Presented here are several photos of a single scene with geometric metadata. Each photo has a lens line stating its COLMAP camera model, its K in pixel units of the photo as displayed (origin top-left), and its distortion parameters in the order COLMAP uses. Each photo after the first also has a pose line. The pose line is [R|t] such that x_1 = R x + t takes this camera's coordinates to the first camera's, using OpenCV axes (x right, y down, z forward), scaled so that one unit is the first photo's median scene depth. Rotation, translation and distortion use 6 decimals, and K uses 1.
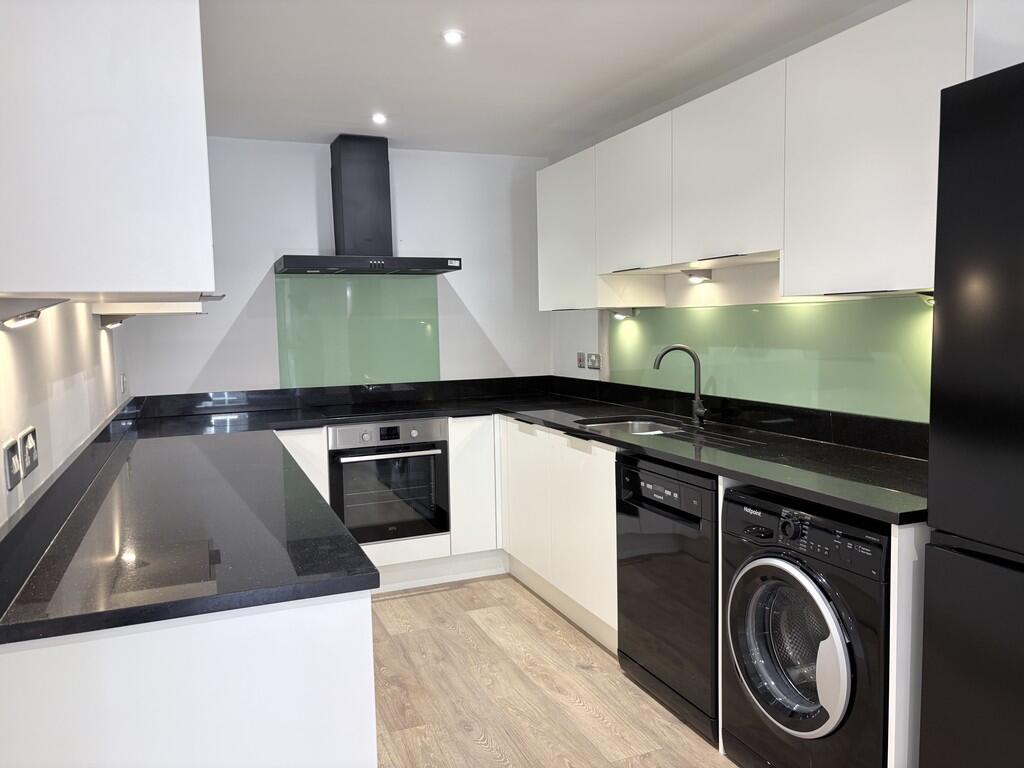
lens RADIAL K [[779.6, 0, 508.4], [0, 779.6, 385.2], [0, 0, 1]] dist [0.060868, -0.060856]
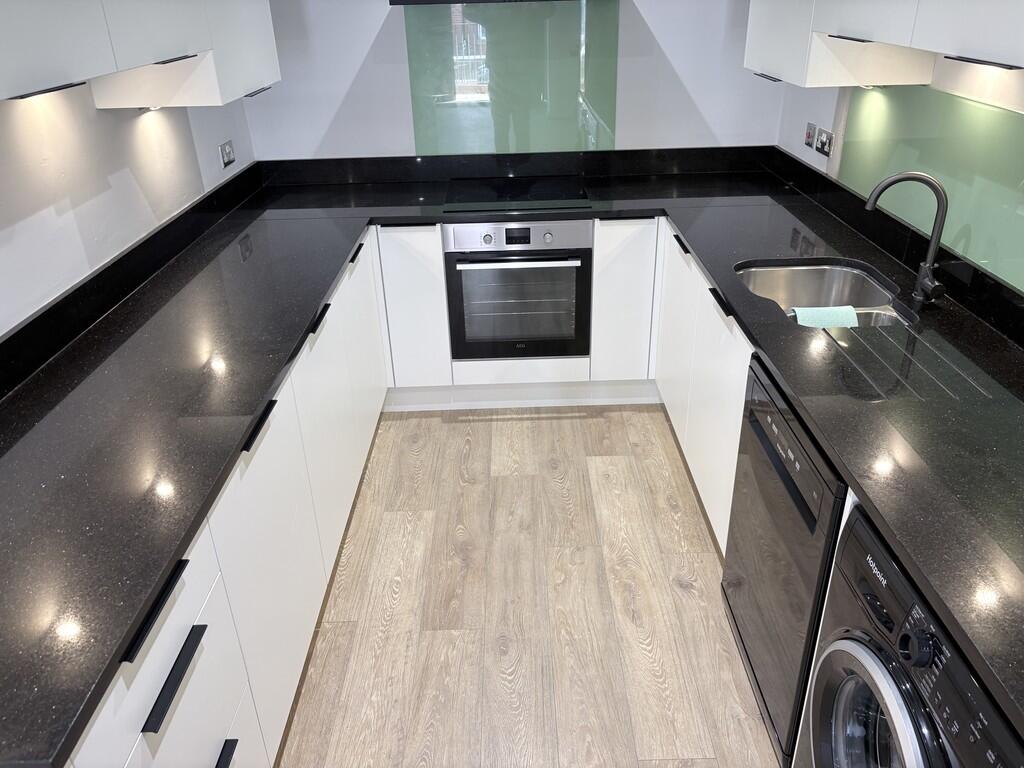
lens RADIAL K [[779.6, 0, 515.0], [0, 779.6, 385.3], [0, 0, 1]] dist [0.060868, -0.060856]
pose [[0.932434, 0.165169, -0.321383, 0.148153], [-0.025105, 0.916878, 0.398376, -0.135546], [0.360468, -0.363391, 0.859075, 0.287691]]
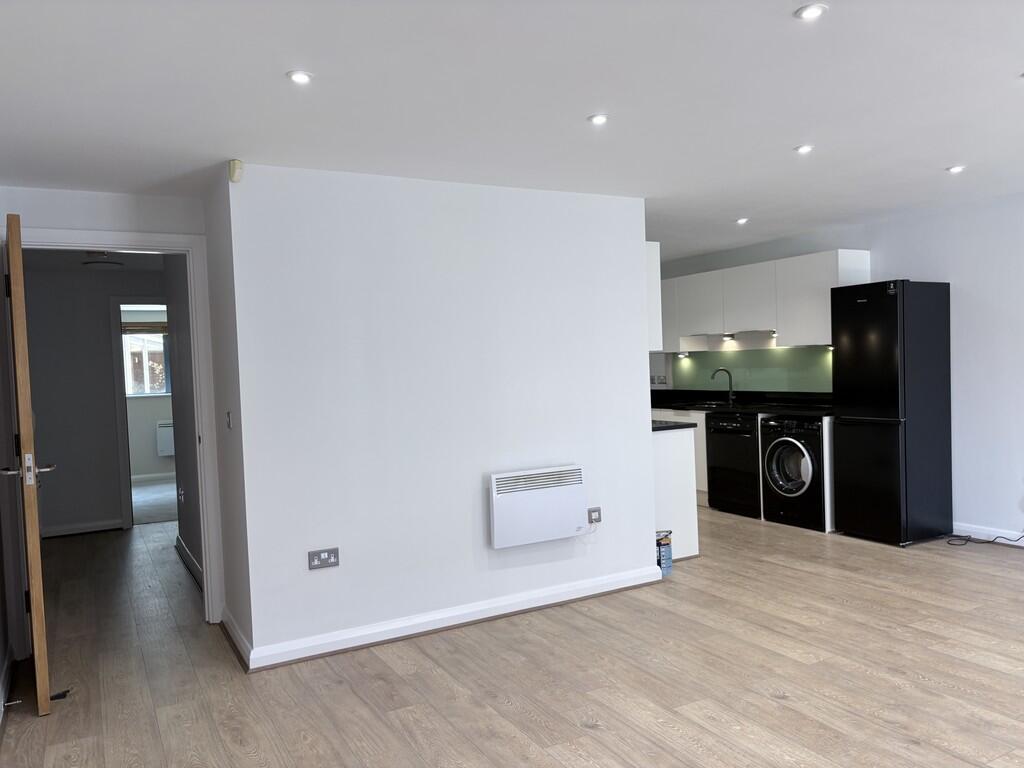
lens RADIAL K [[779.6, 0, 507.8], [0, 779.6, 378.9], [0, 0, 1]] dist [0.060868, -0.060856]
pose [[0.994533, -0.030433, 0.099890, -0.591472], [0.036920, 0.997283, -0.063752, 0.095650], [-0.097678, 0.067092, 0.992954, -1.107053]]
